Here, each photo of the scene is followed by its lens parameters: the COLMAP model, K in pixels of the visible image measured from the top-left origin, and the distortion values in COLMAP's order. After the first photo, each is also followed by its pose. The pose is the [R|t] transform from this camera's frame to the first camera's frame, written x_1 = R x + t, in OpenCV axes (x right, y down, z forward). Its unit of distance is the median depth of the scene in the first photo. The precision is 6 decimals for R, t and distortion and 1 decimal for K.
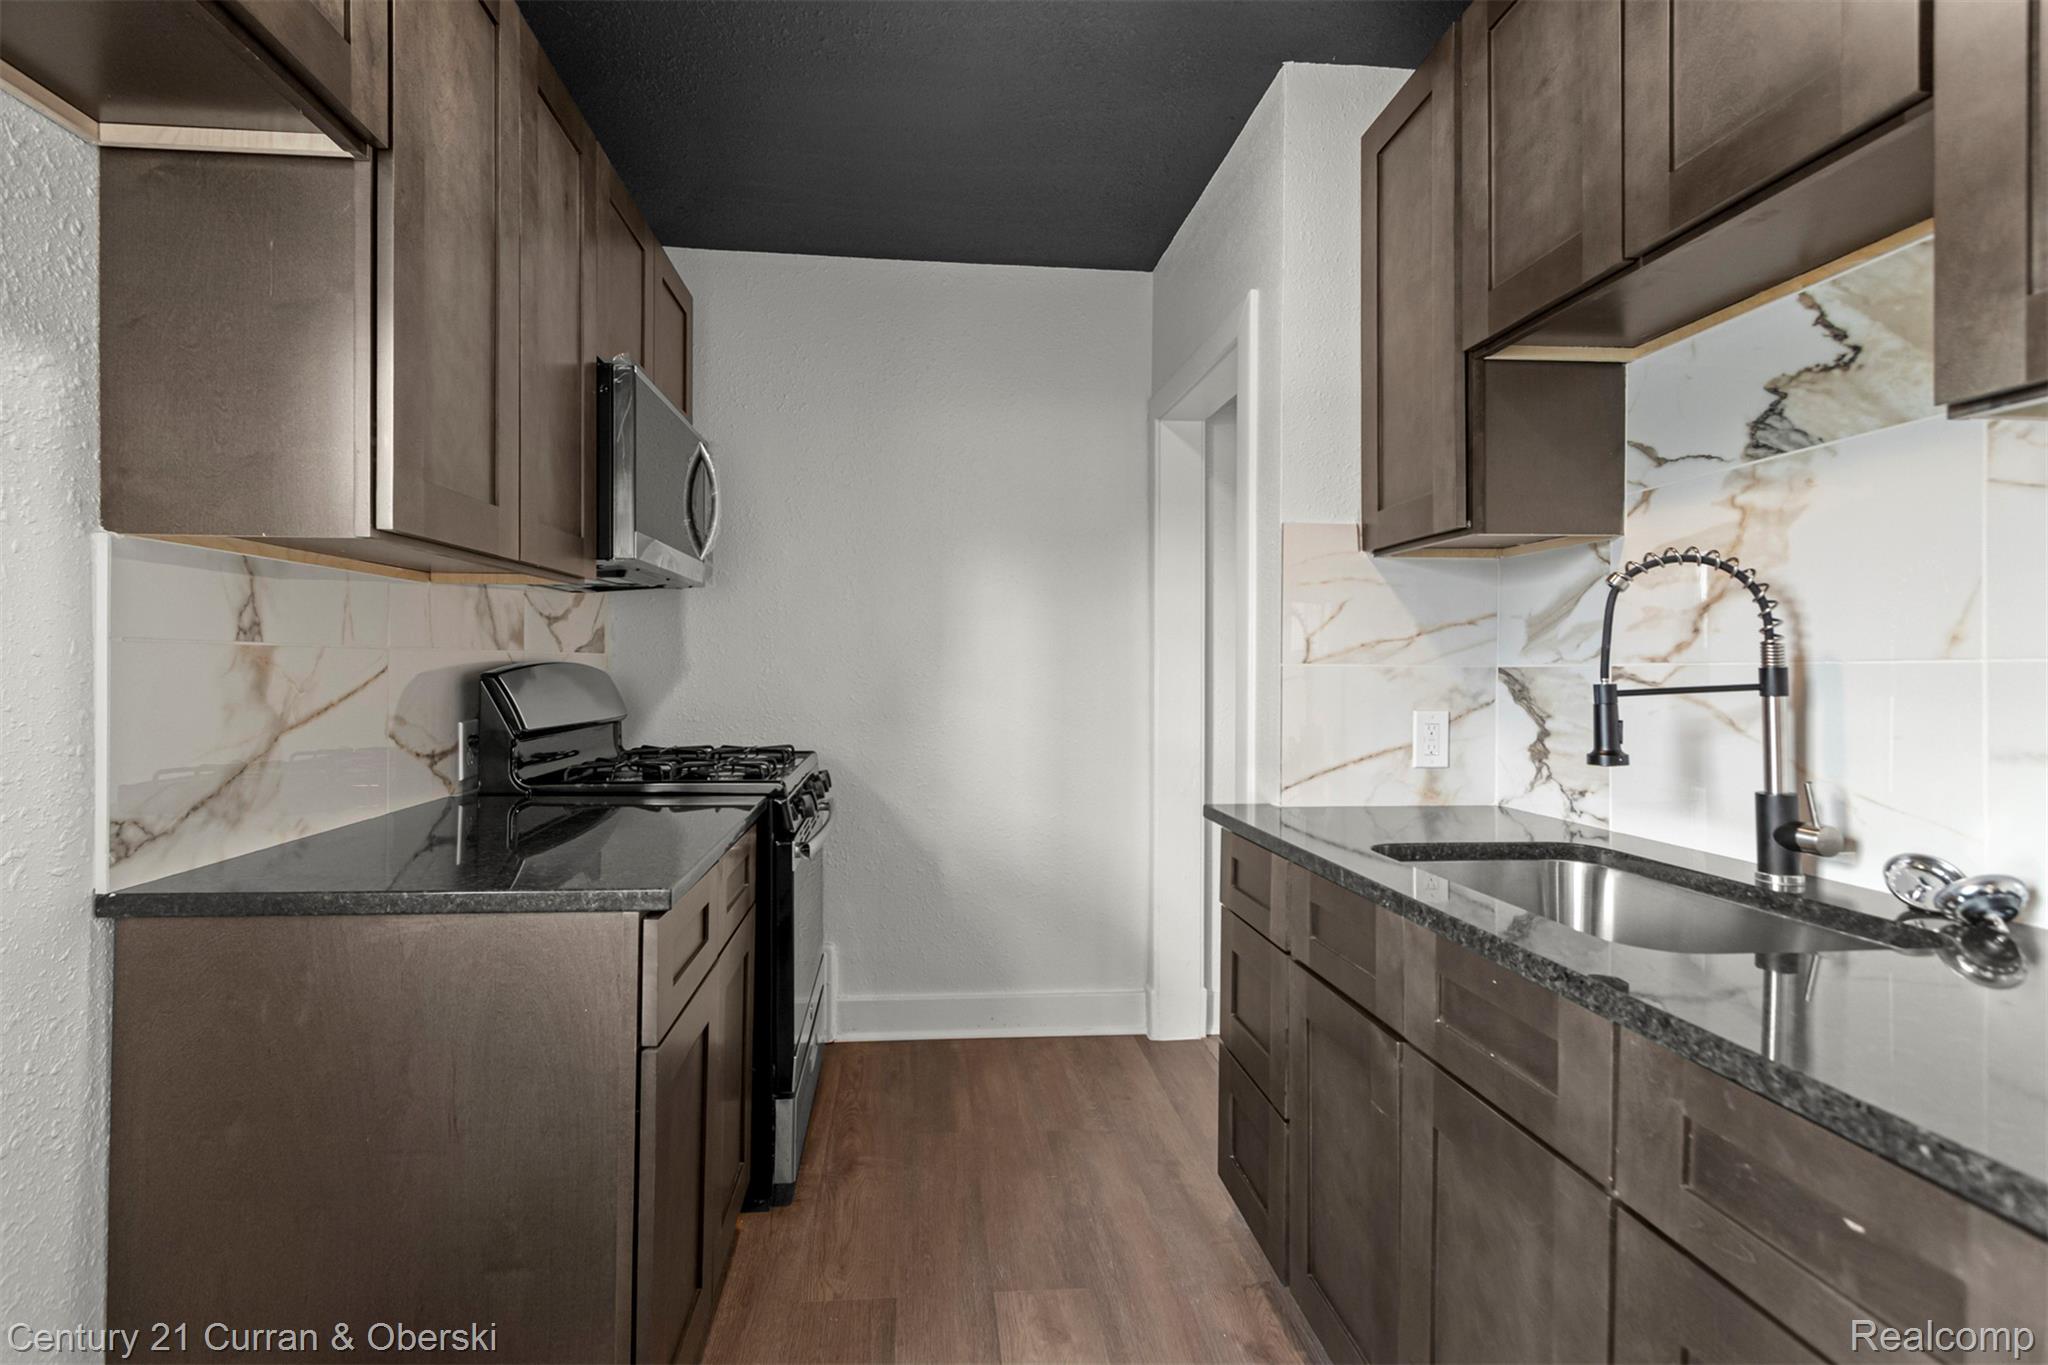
lens RADIAL K [[938.6, 0, 1019.8], [0, 938.6, 668.5], [0, 0, 1]] dist [0.000952, 0.000062]
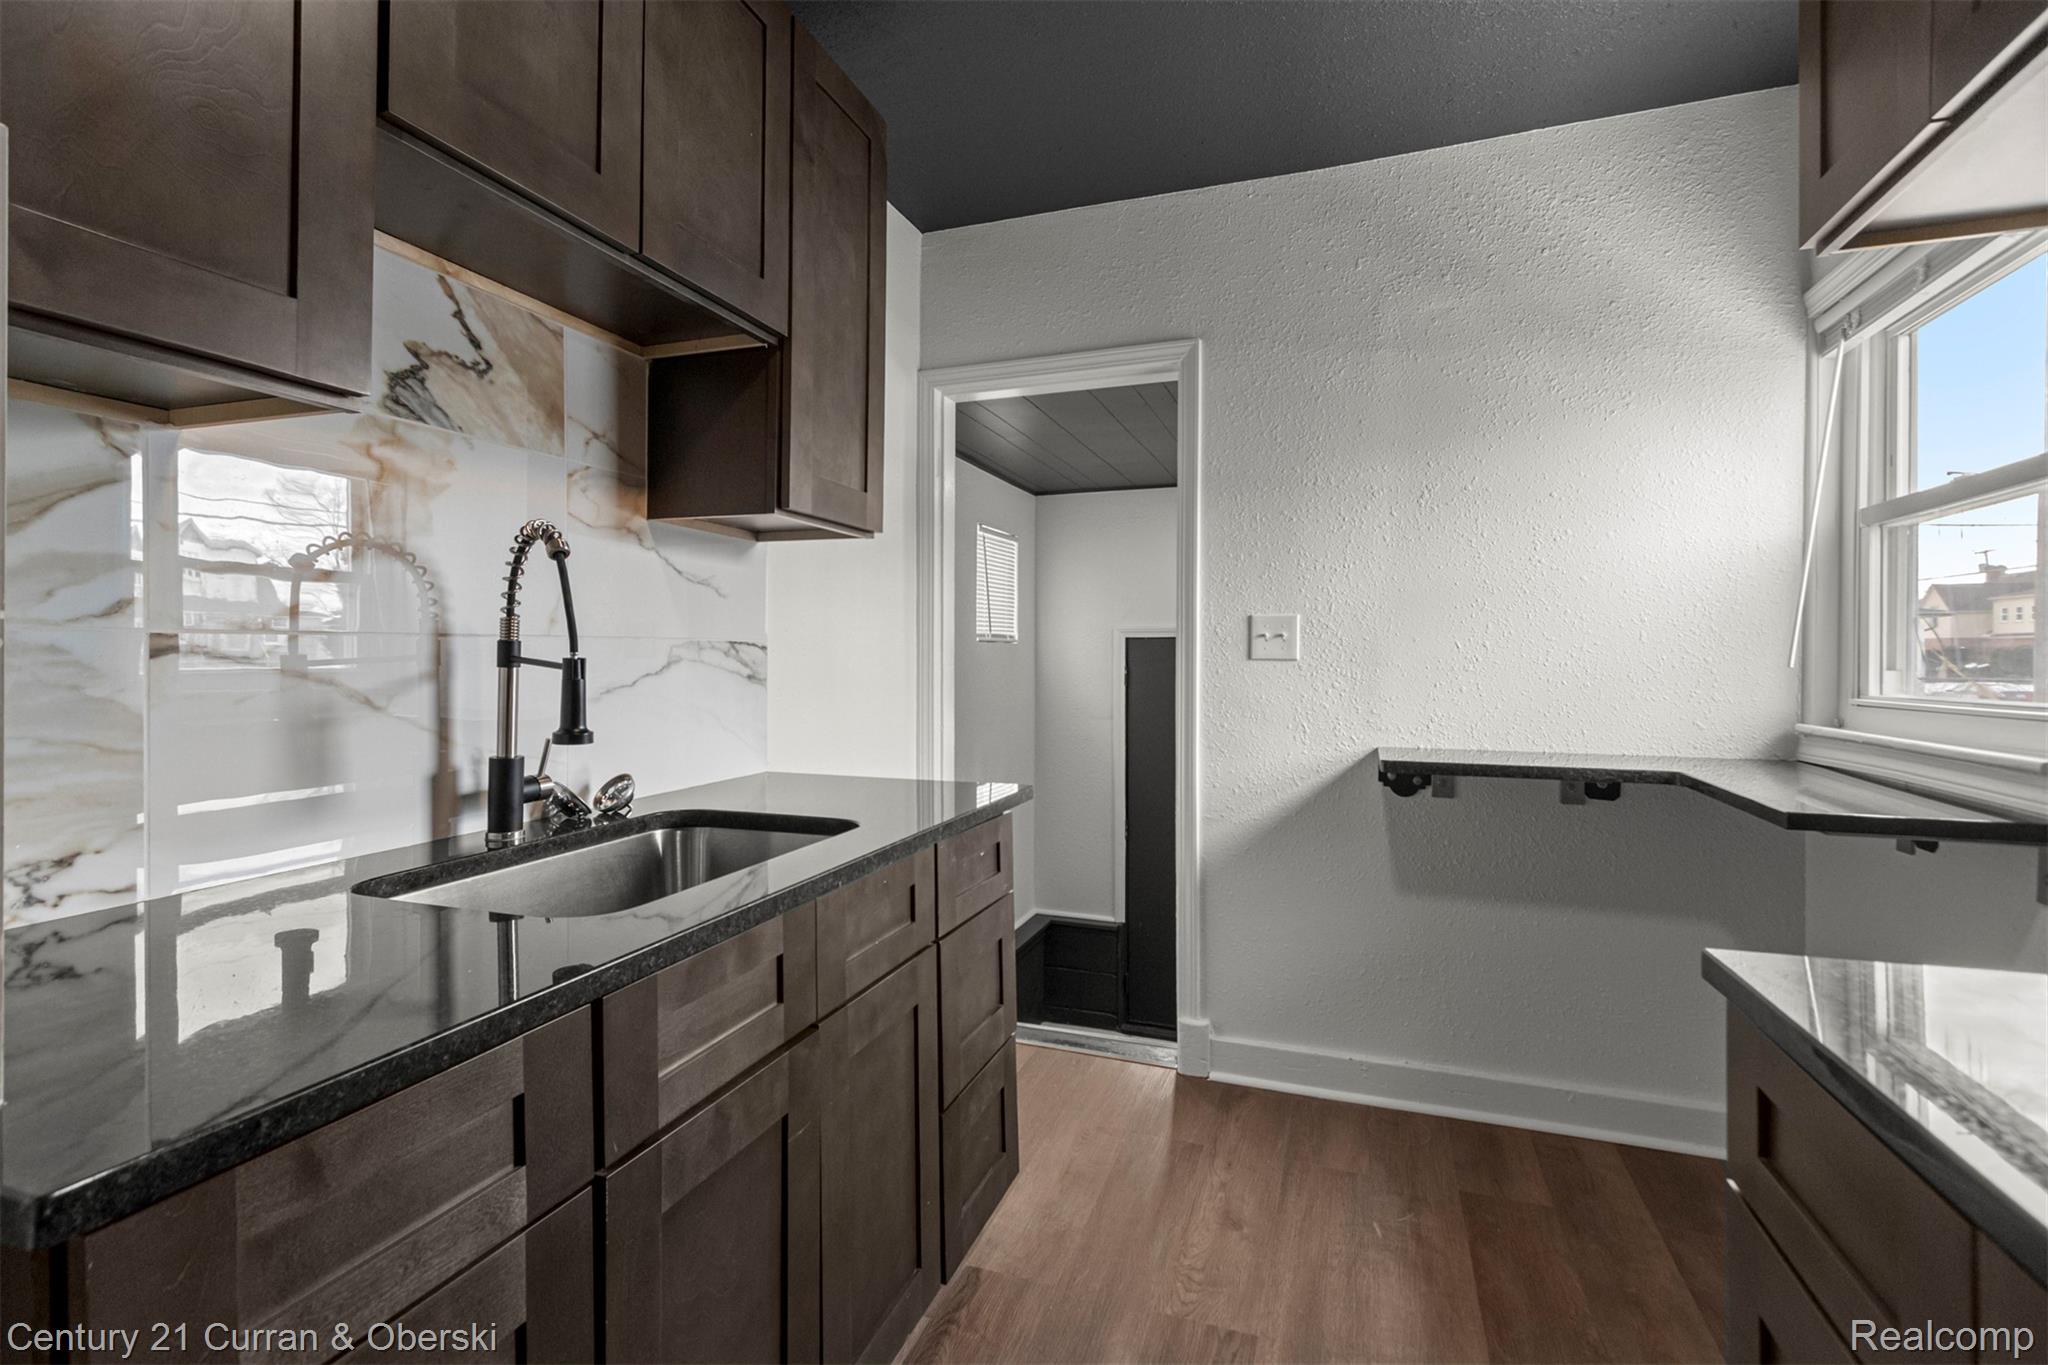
lens RADIAL K [[938.6, 0, 1025.5], [0, 938.6, 669.5], [0, 0, 1]] dist [0.000952, 0.000062]
pose [[-0.898252, -0.007267, 0.439421, -0.193425], [-0.000401, 0.999876, 0.015717, 0.014652], [-0.439481, 0.013941, -0.898144, 1.611749]]
